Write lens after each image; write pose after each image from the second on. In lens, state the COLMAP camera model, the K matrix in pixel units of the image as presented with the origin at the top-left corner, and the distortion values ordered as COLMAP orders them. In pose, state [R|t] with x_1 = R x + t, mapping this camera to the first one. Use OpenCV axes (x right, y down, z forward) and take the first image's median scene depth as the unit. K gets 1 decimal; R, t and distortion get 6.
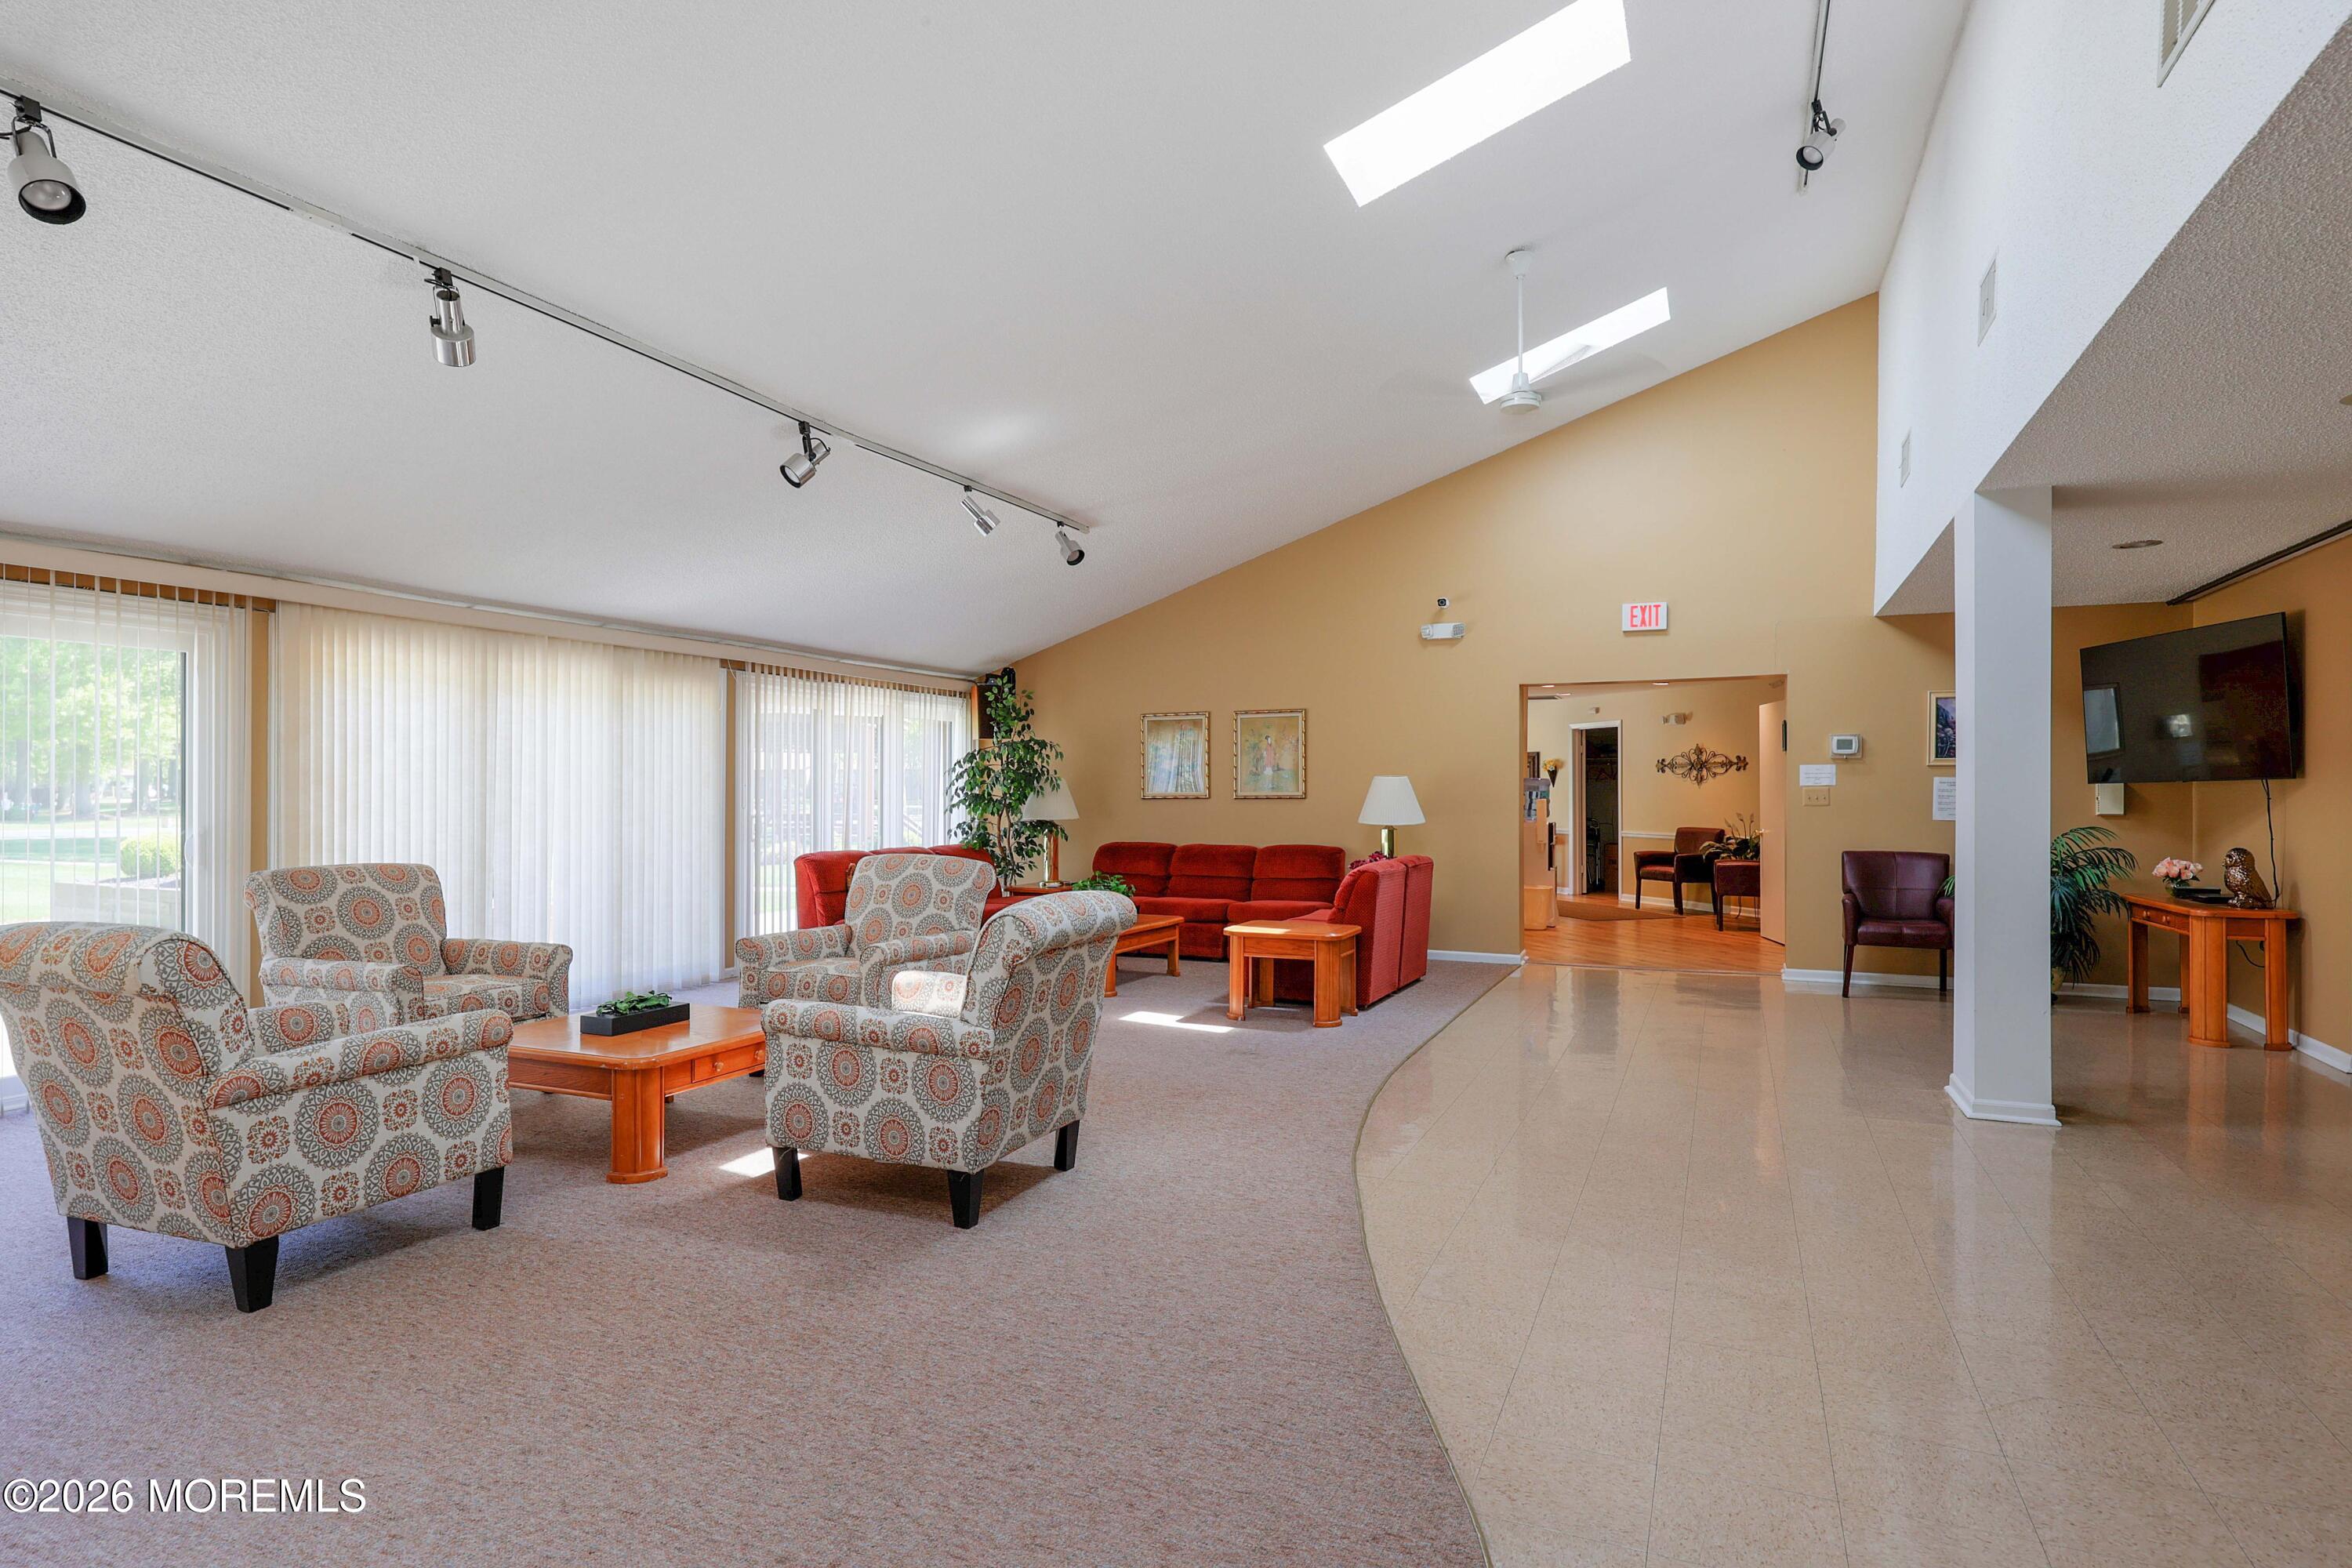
lens RADIAL K [[1302.9, 0, 1176.9], [0, 1302.9, 789.0], [0, 0, 1]] dist [0.001057, 0.000124]
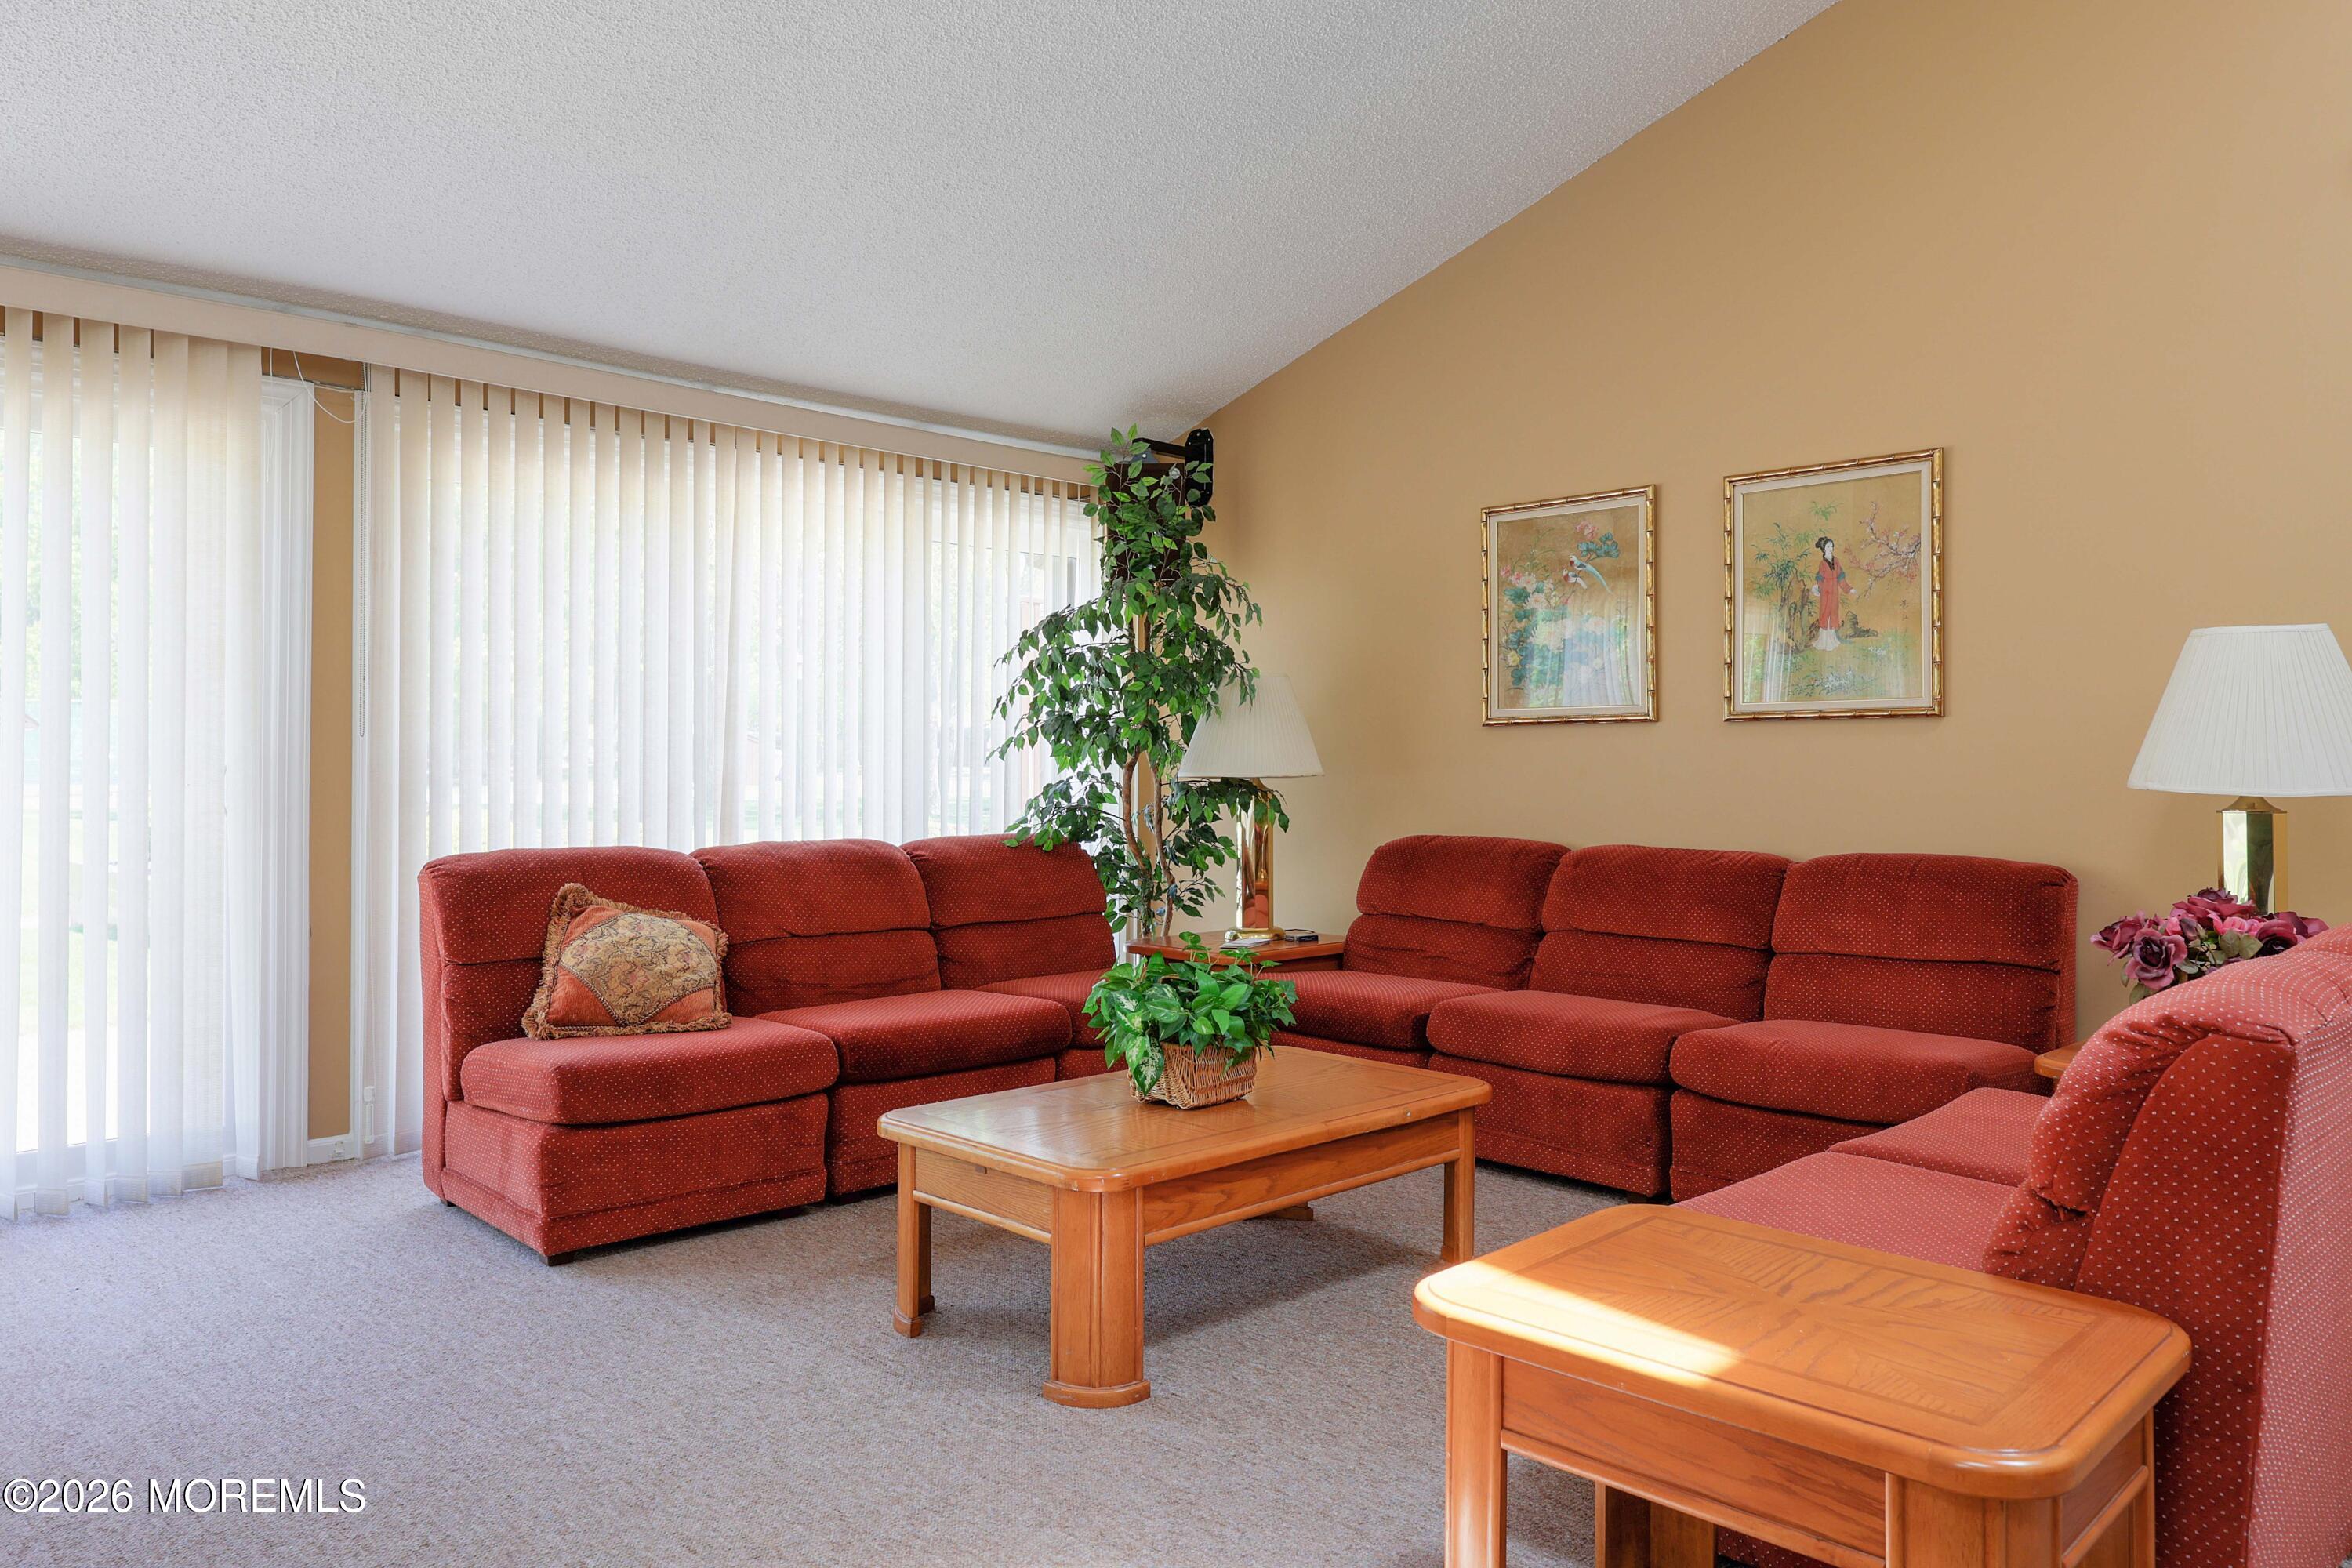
lens RADIAL K [[1641.1, 0, 1177.5], [0, 1641.1, 769.7], [0, 0, 1]] dist [-0.004080, -0.002152]
pose [[0.934508, 0.005487, -0.355899, 0.063853], [-0.001766, 0.999940, 0.010778, 0.016031], [0.355937, -0.009444, 0.934462, 0.522594]]
